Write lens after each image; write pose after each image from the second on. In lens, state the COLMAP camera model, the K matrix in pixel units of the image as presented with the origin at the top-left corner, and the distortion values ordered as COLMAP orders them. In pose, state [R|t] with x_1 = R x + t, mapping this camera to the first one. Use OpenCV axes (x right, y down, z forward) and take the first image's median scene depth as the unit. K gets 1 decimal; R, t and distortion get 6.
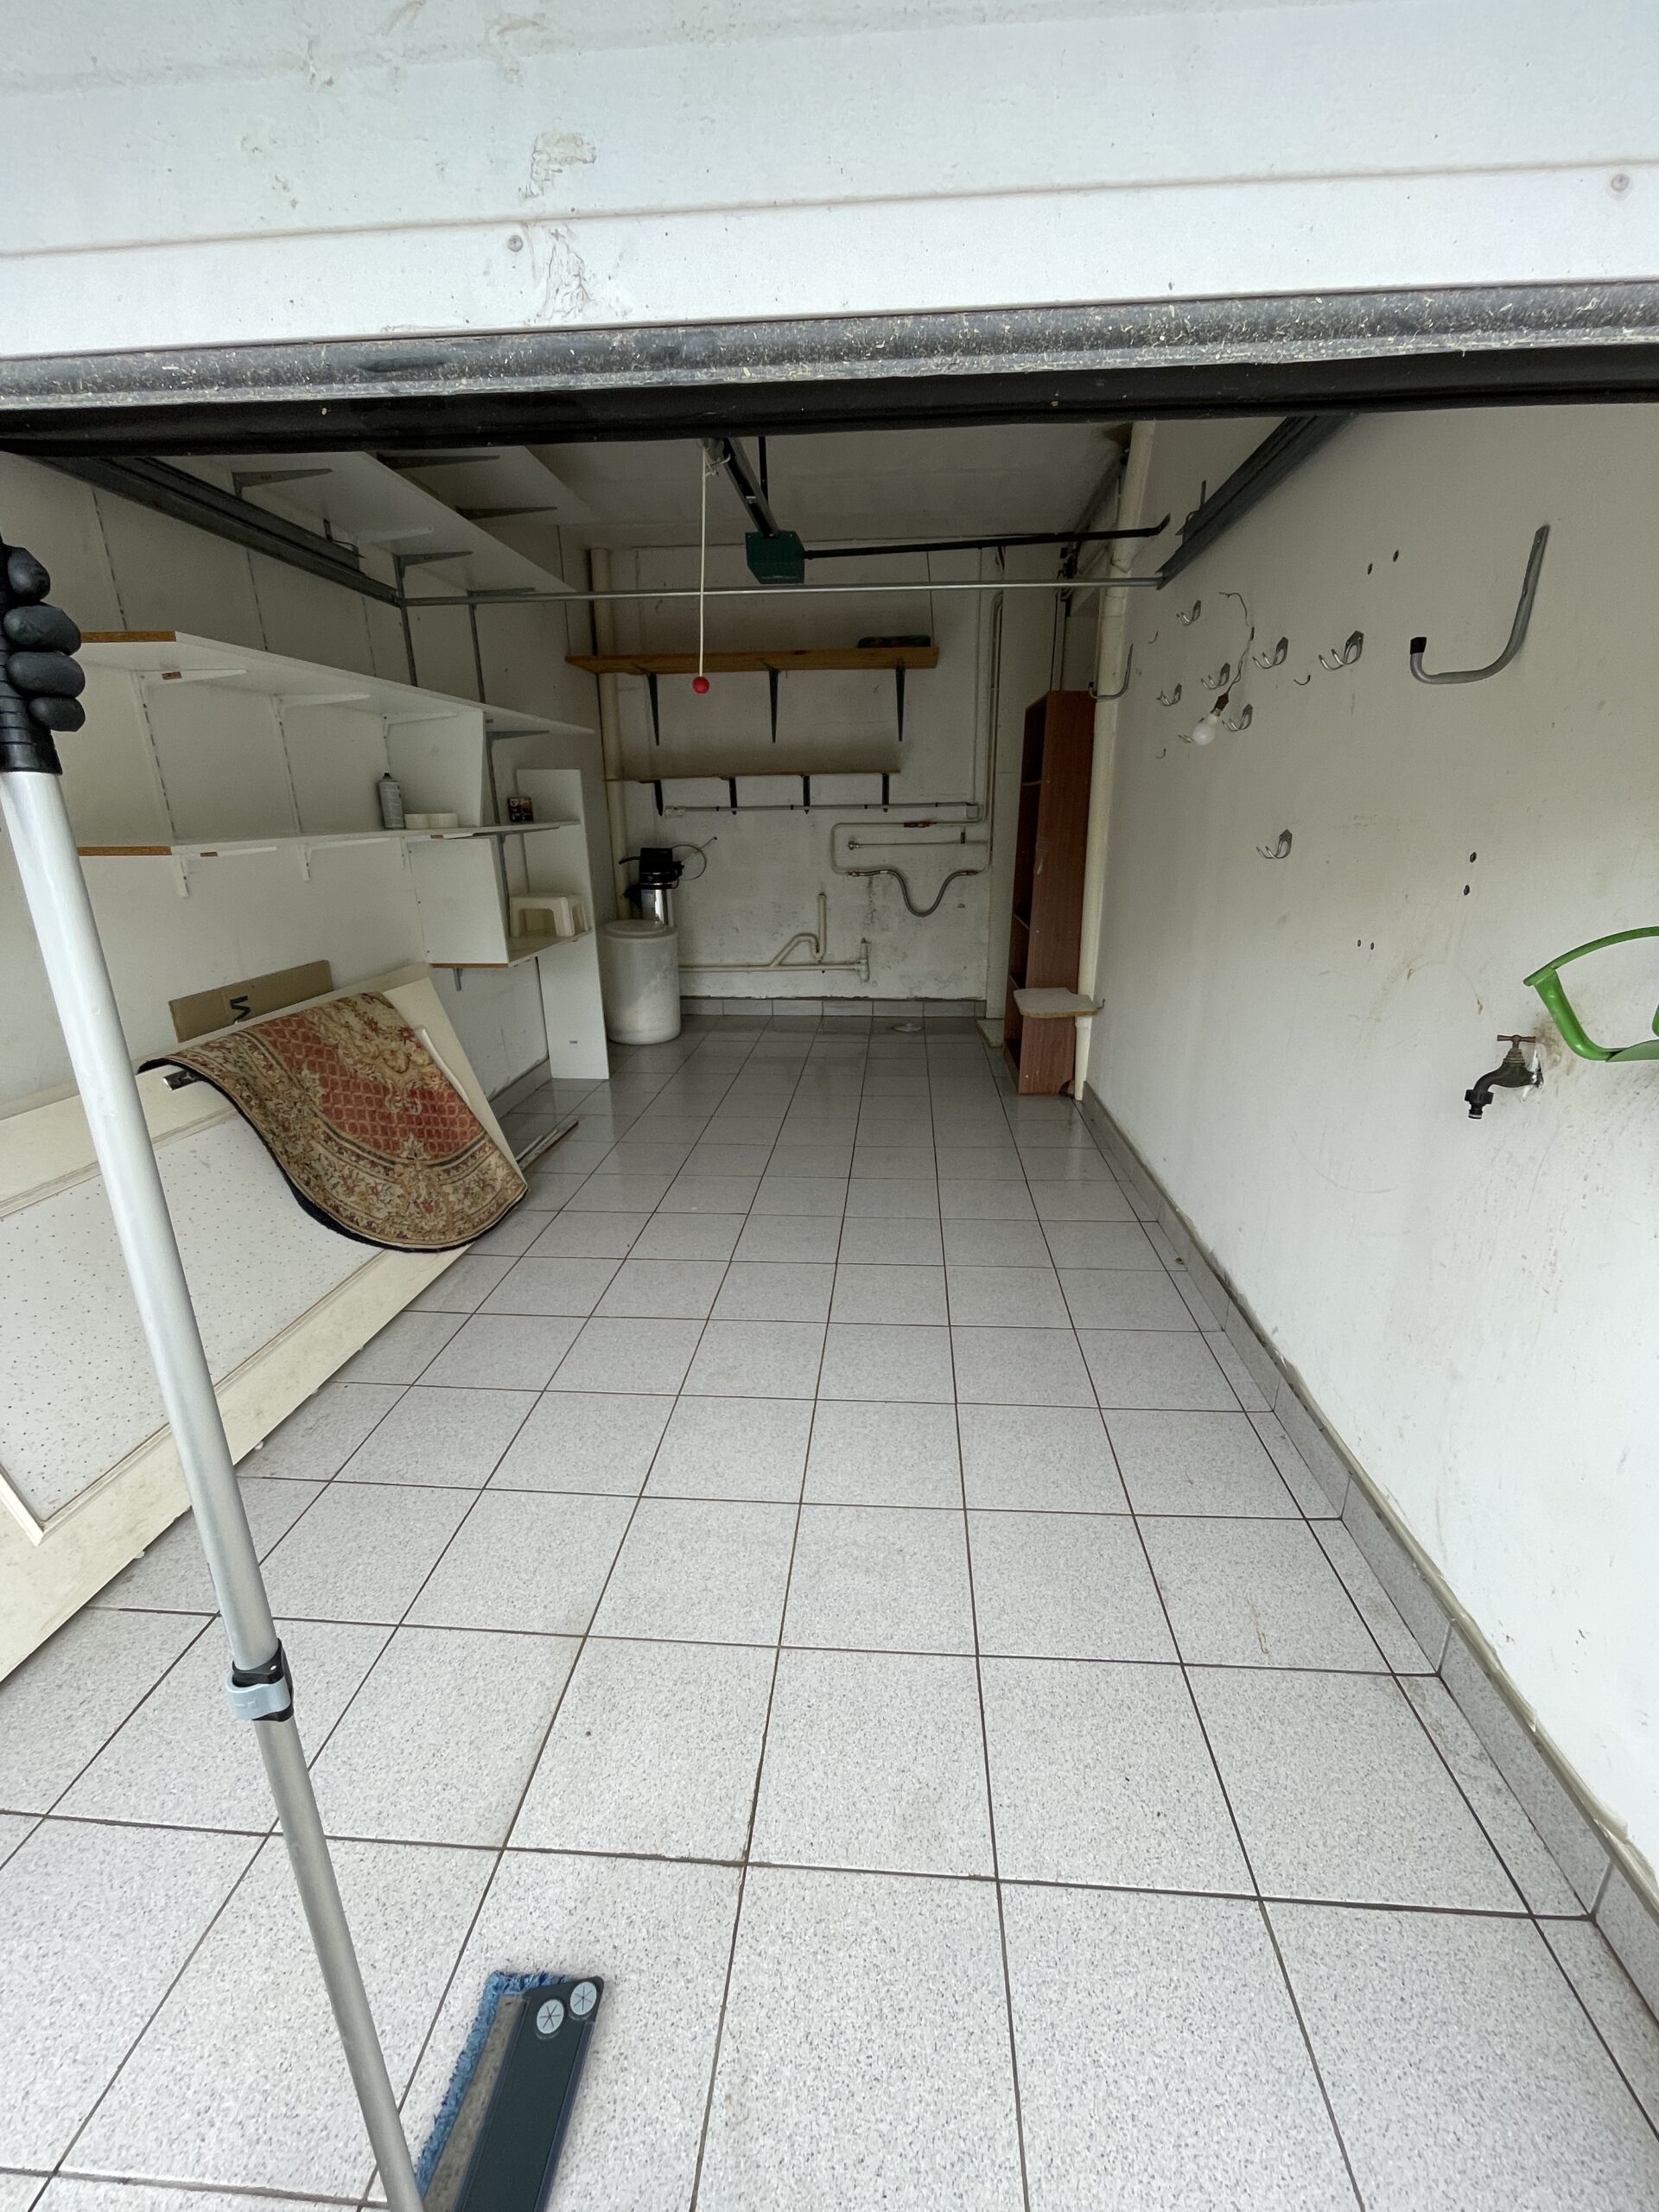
lens RADIAL K [[896.4, 0, 829.5], [0, 896.4, 1106.0], [0, 0, 1]] dist [-0.029454, -0.000264]
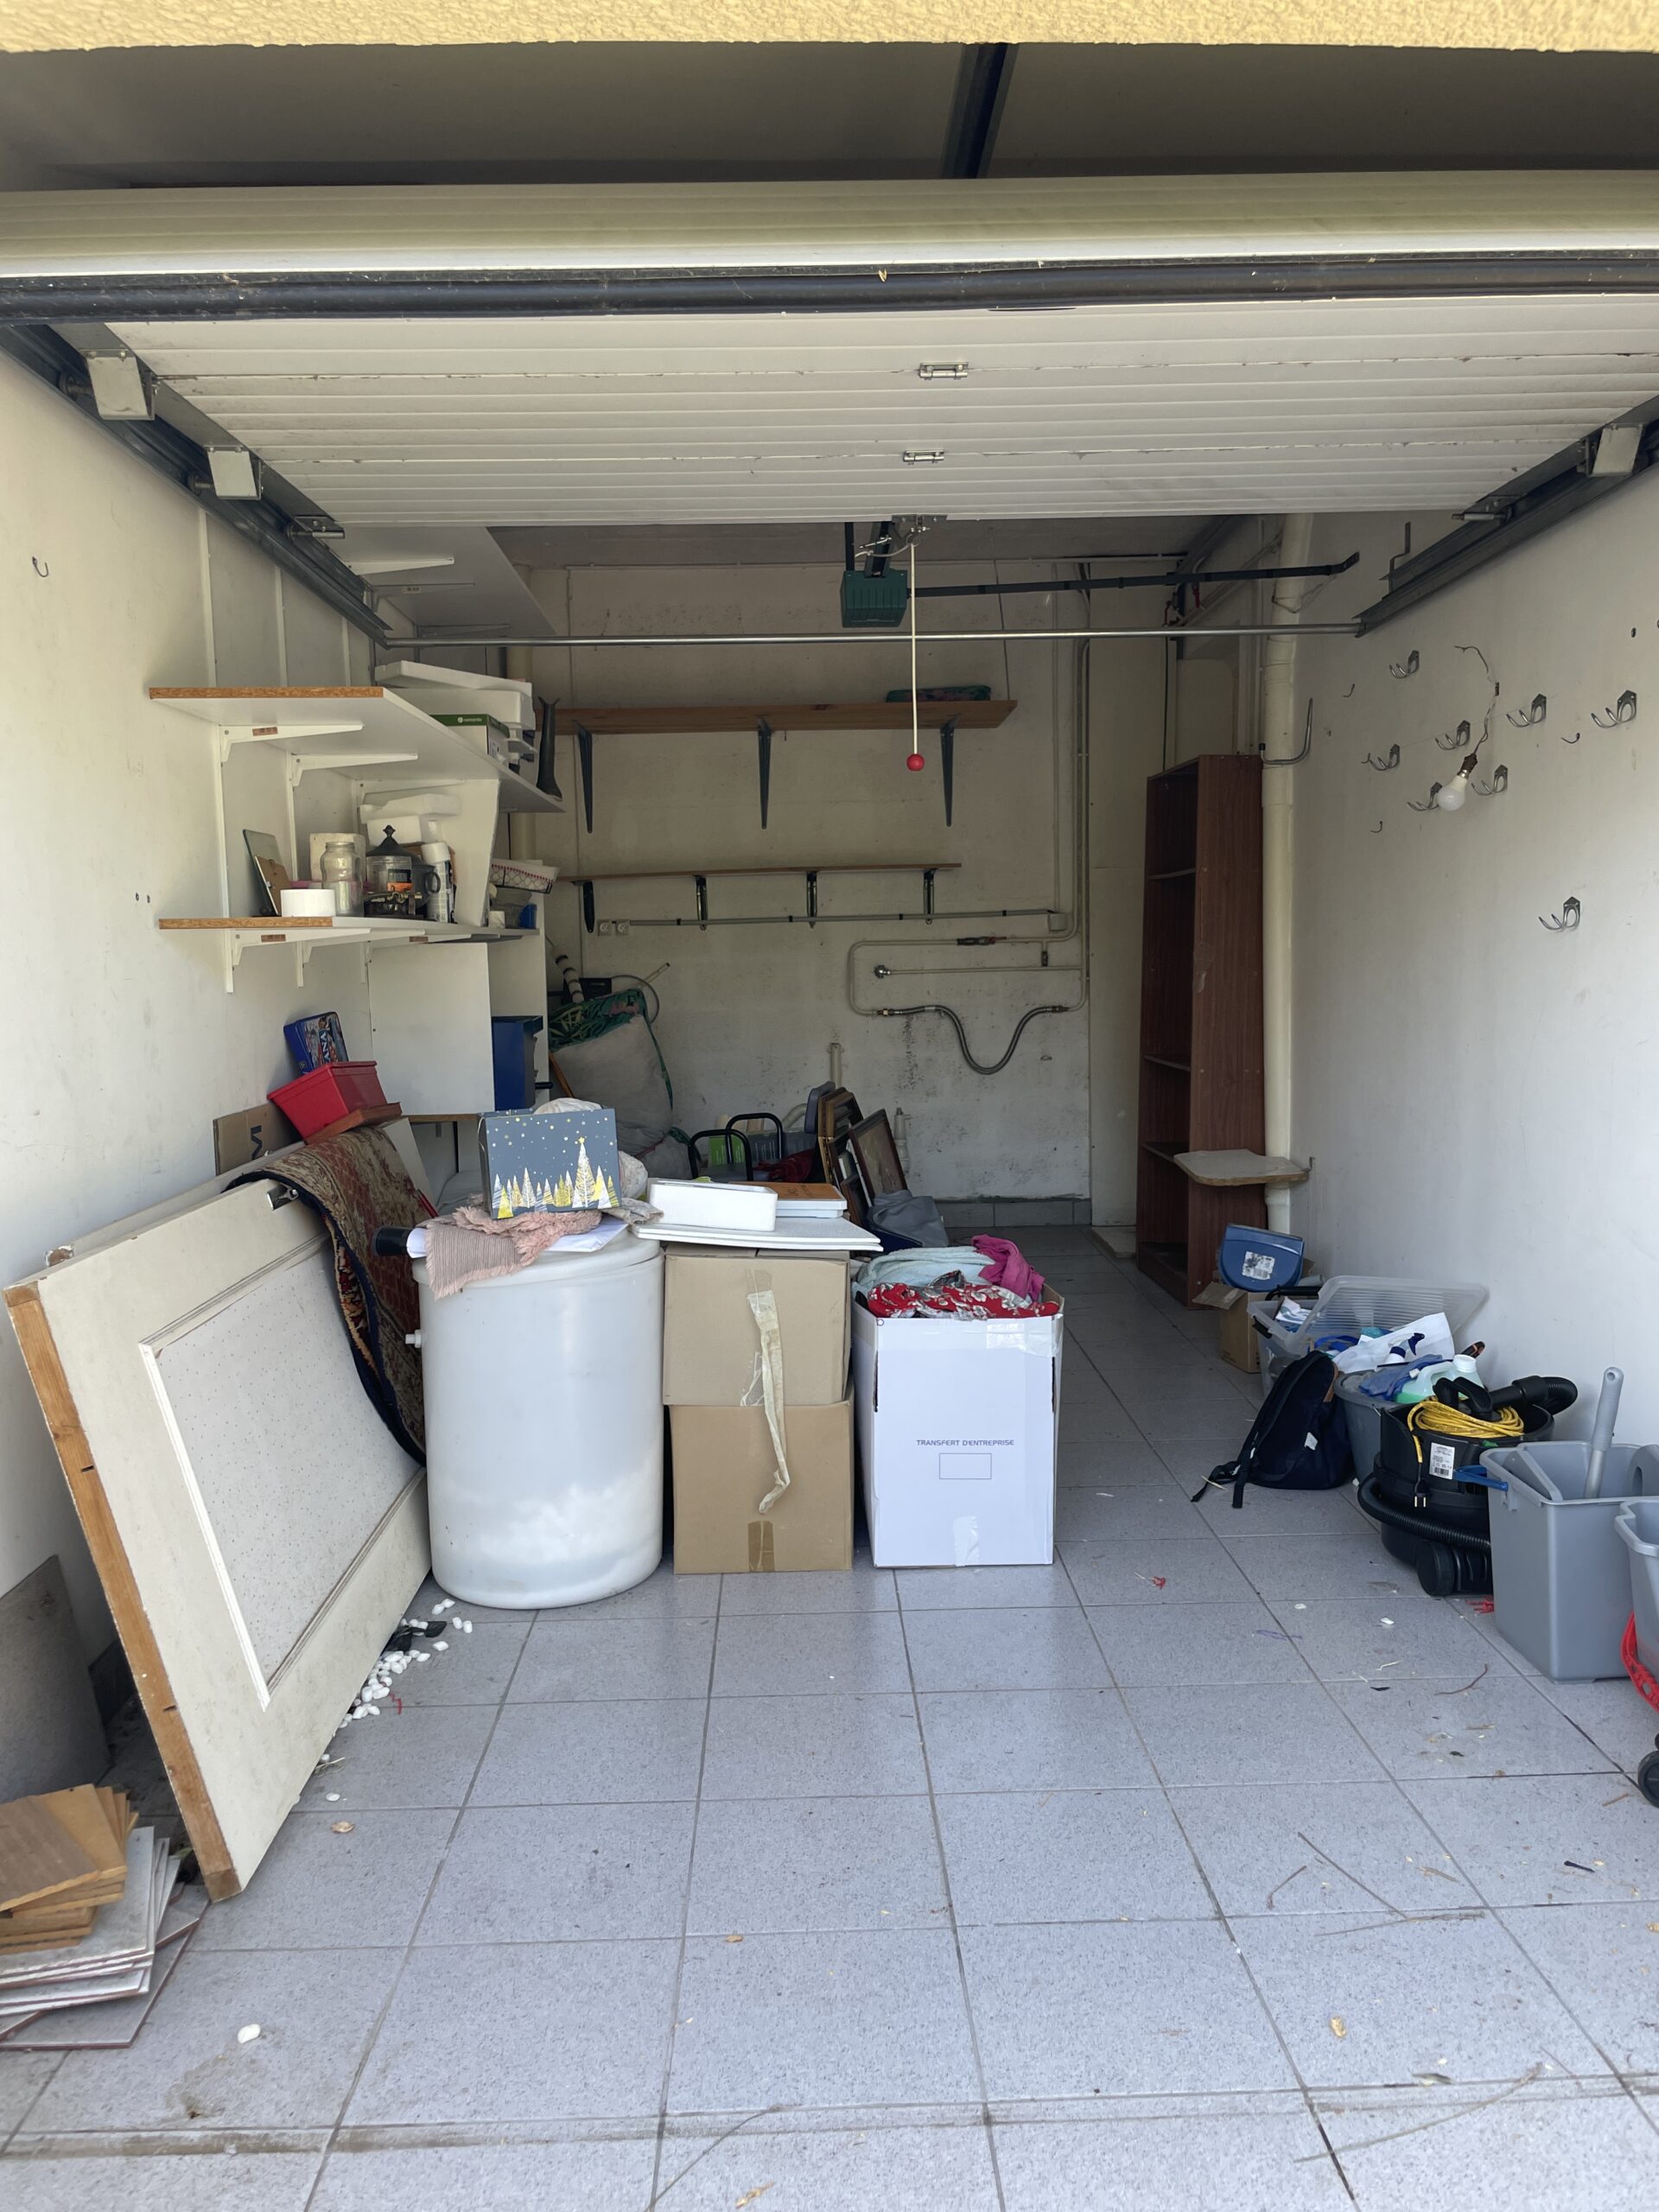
lens RADIAL K [[1584.1, 0, 829.5], [0, 1584.1, 1106.0], [0, 0, 1]] dist [-0.000386, -0.097336]
pose [[0.996512, -0.018493, 0.081378, -0.118552], [0.036032, 0.974908, -0.219675, 0.070509], [-0.075273, 0.221841, 0.972173, -0.142014]]
